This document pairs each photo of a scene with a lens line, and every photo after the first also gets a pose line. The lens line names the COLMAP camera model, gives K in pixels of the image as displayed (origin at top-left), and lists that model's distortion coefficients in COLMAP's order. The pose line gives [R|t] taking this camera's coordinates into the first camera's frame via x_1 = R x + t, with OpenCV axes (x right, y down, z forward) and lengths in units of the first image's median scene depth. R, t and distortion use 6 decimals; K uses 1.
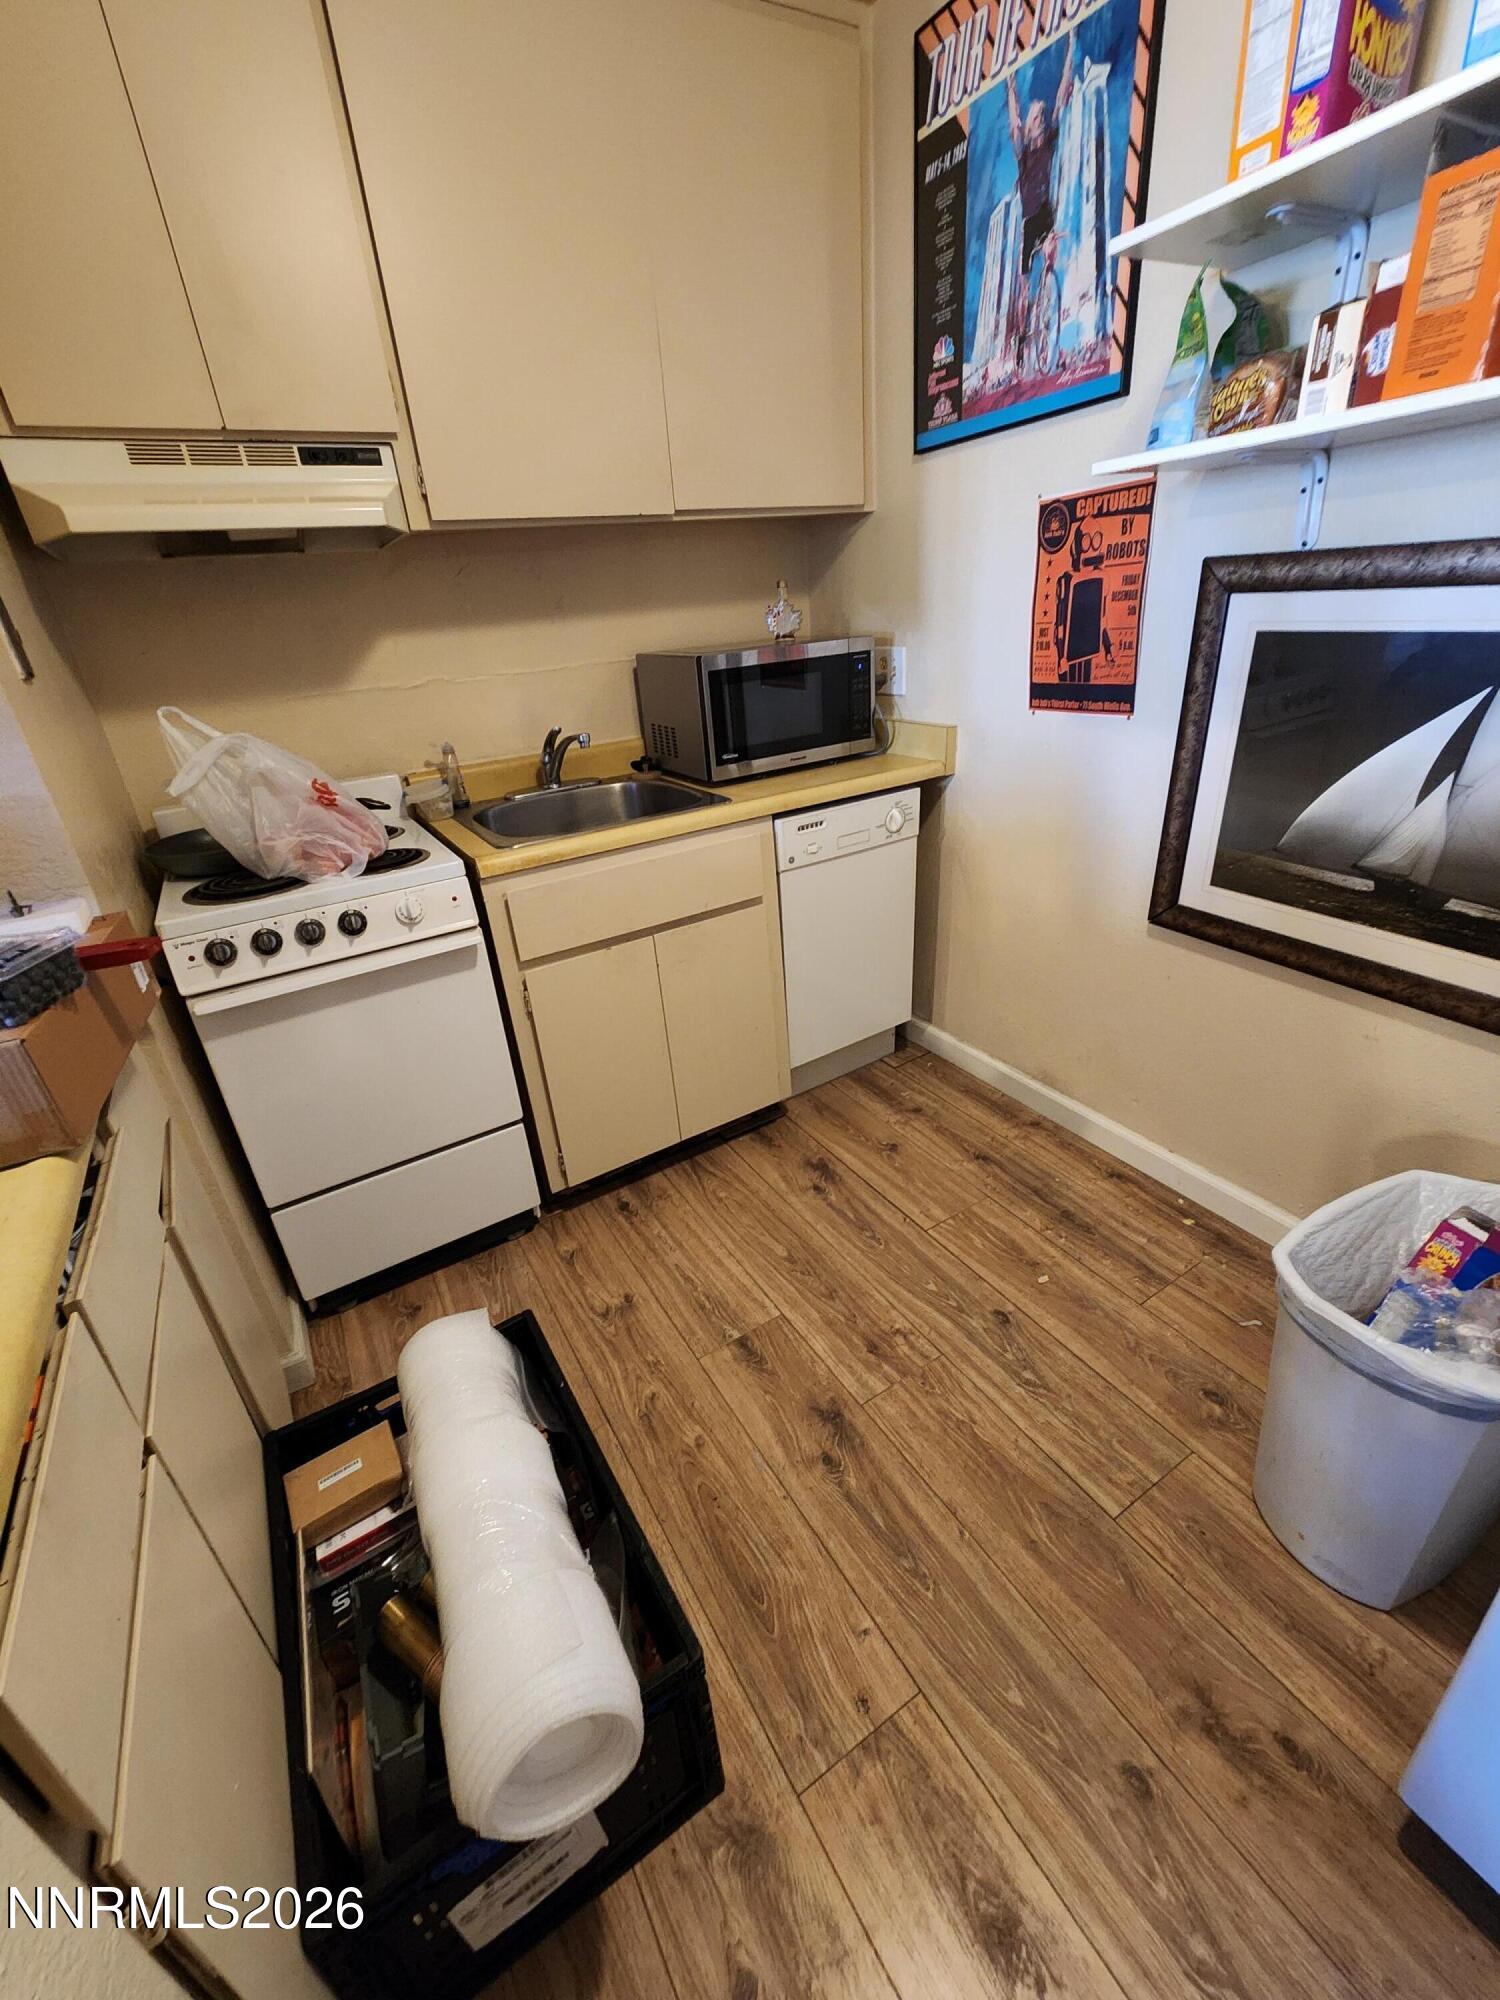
lens RADIAL K [[818.3, 0, 746.2], [0, 818.3, 987.8], [0, 0, 1]] dist [0.000153, 0.001739]
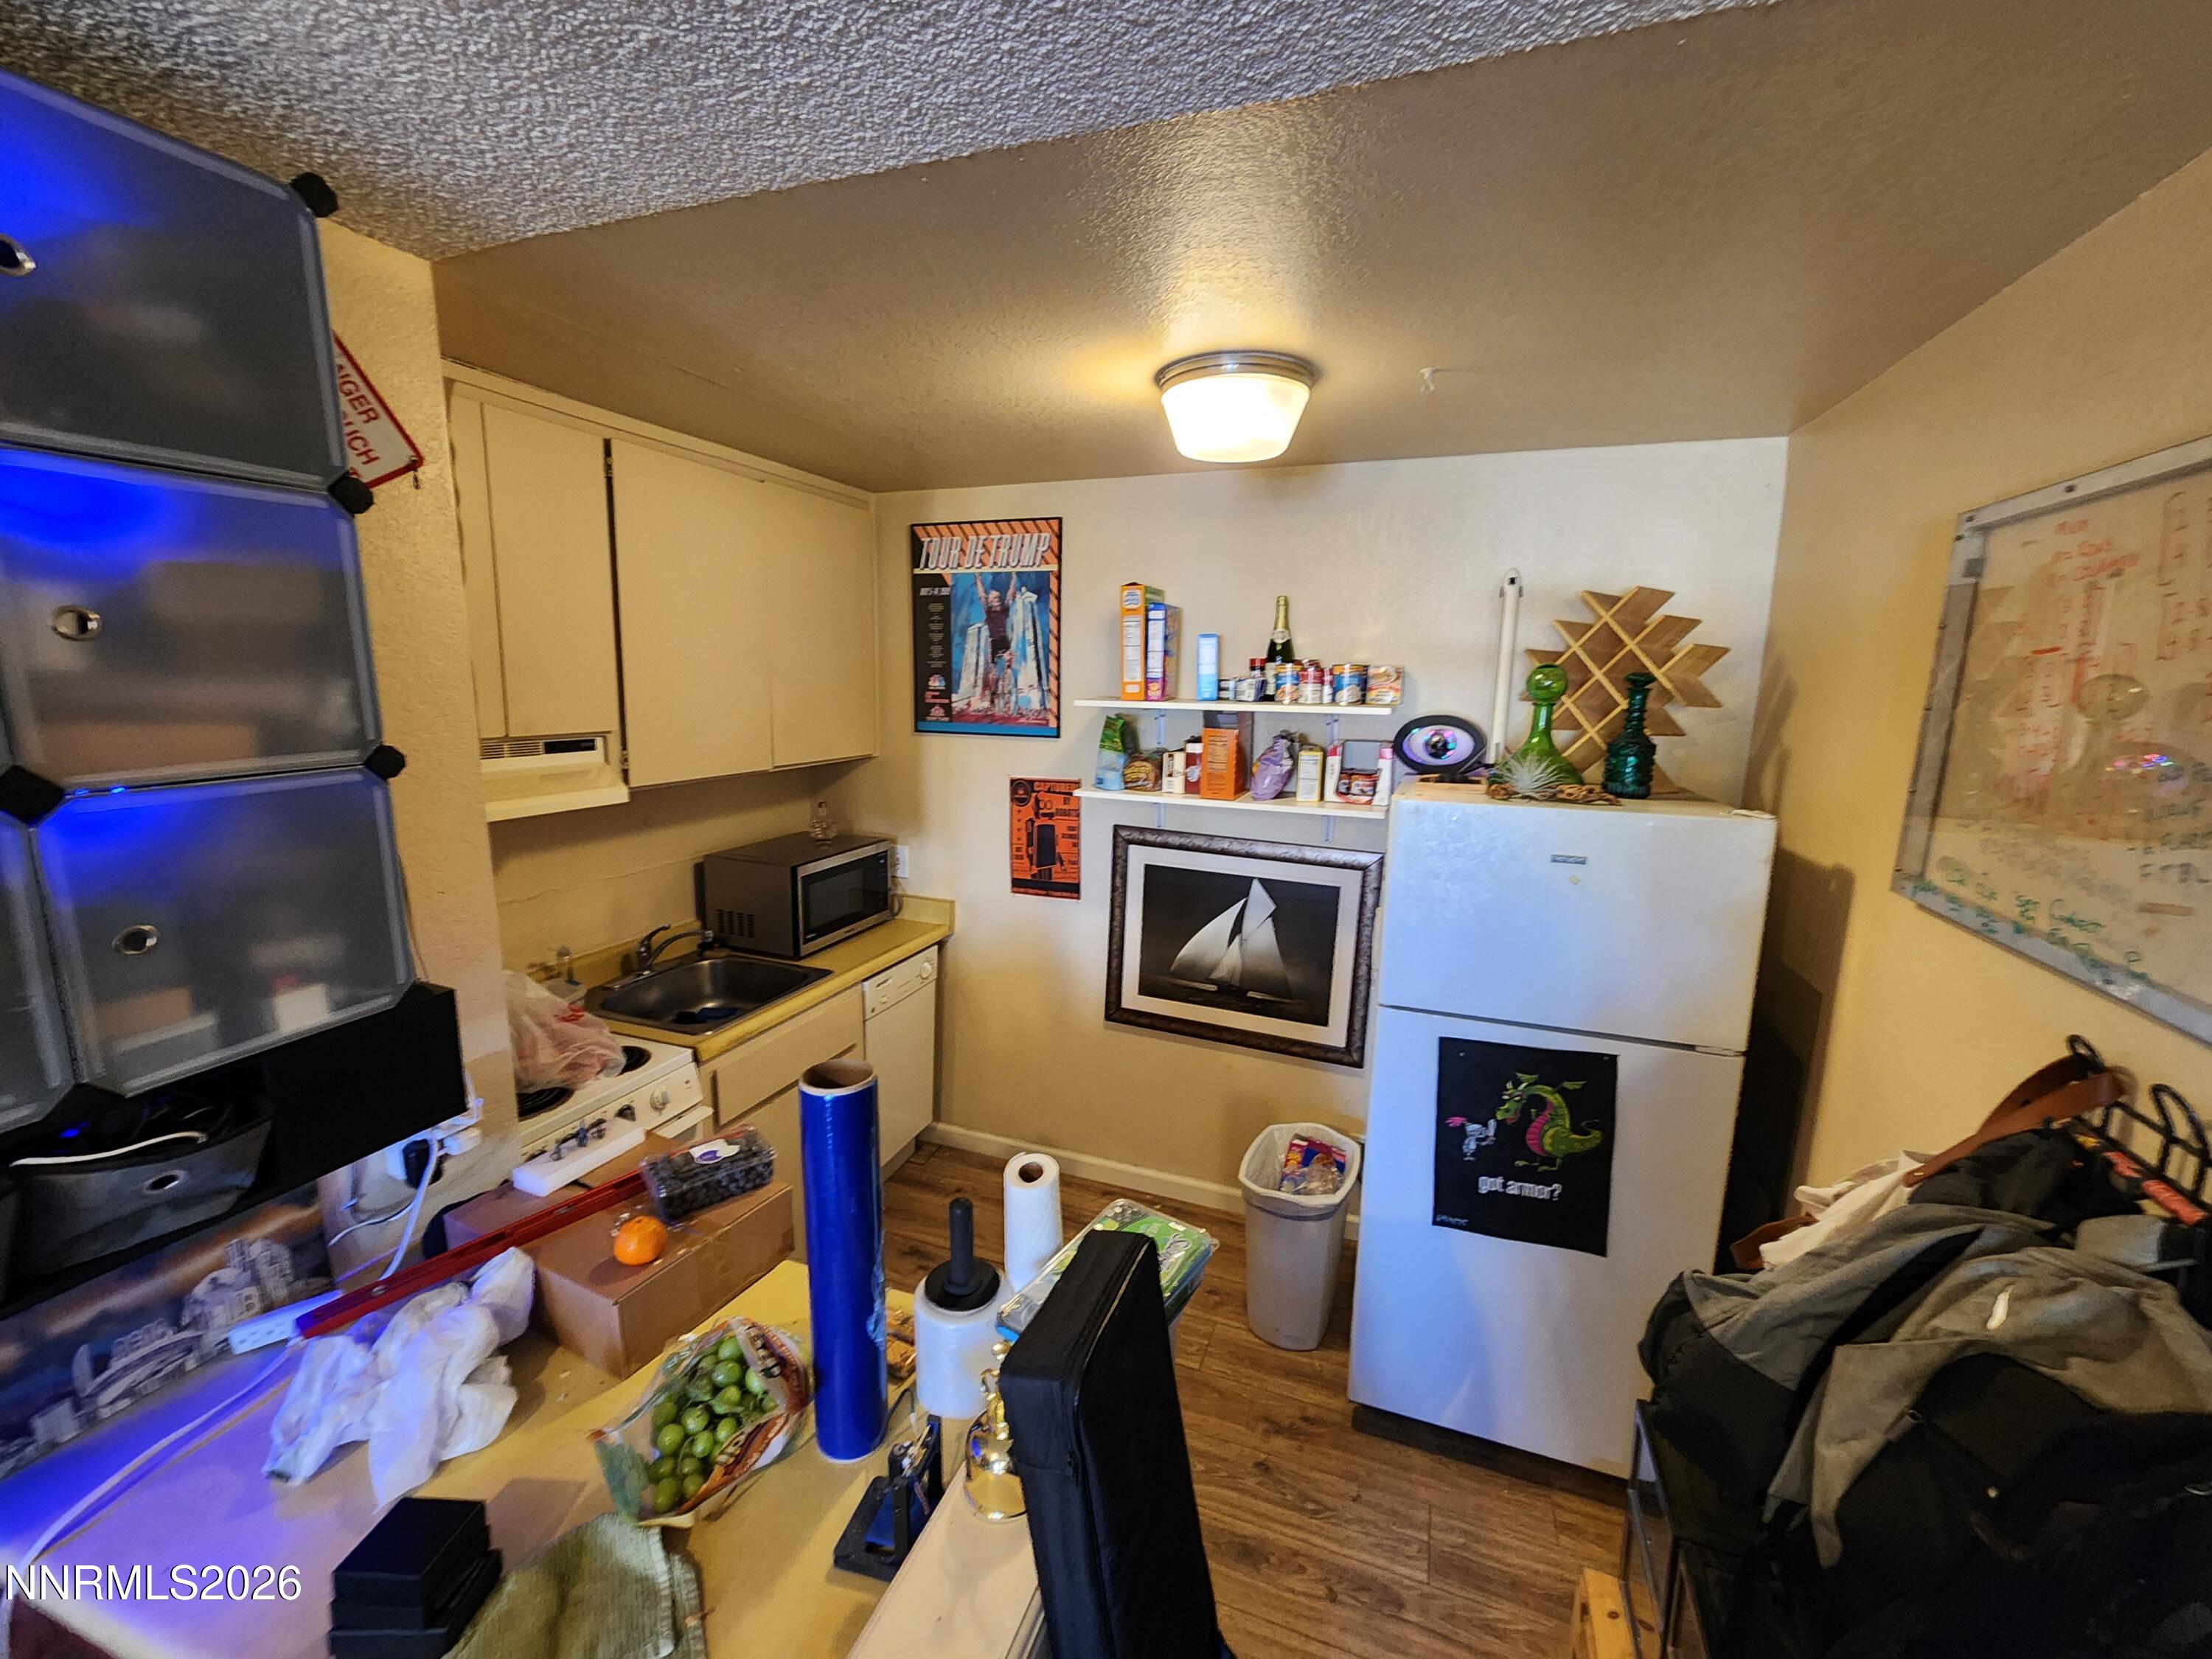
lens RADIAL K [[905.1, 0, 1106.3], [0, 905.1, 835.0], [0, 0, 1]] dist [0.000153, 0.001739]
pose [[0.775113, -0.011554, 0.631717, -0.690581], [0.187890, 0.958815, -0.213003, -0.053007], [-0.603239, 0.283795, 0.745361, -0.485614]]
